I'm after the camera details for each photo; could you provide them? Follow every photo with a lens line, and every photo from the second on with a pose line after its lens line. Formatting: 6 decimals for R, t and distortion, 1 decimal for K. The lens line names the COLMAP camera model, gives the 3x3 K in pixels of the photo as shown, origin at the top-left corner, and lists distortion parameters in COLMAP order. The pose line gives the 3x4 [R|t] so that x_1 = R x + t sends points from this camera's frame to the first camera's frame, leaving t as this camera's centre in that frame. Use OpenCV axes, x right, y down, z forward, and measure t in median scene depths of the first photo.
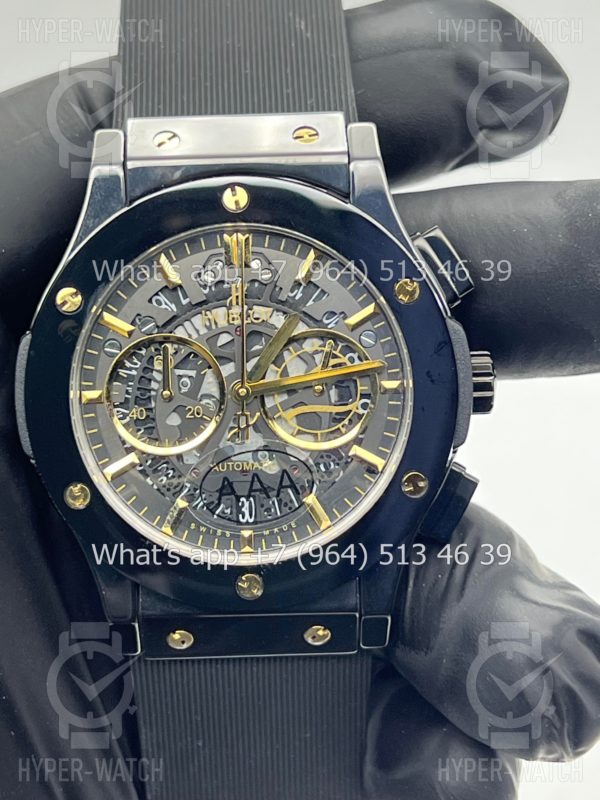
lens RADIAL K [[1811.0, 0, 300.0], [0, 1811.0, 400.0], [0, 0, 1]] dist [0.513711, 0.123592]
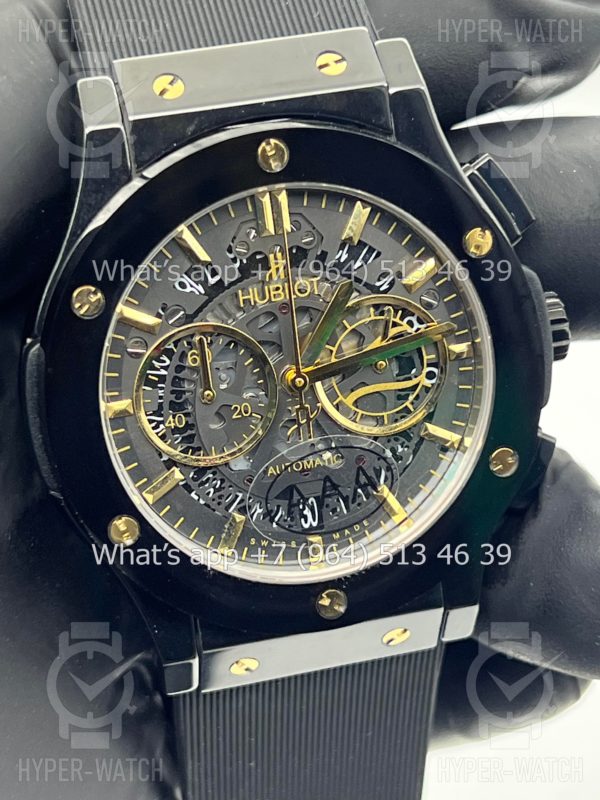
lens RADIAL K [[1811.0, 0, 300.0], [0, 1811.0, 400.0], [0, 0, 1]] dist [0.513711, 0.123592]
pose [[0.973092, -0.130316, 0.190025, -0.190718], [0.105264, 0.985035, 0.136478, -0.110108], [-0.204966, -0.112803, 0.972247, 0.174264]]
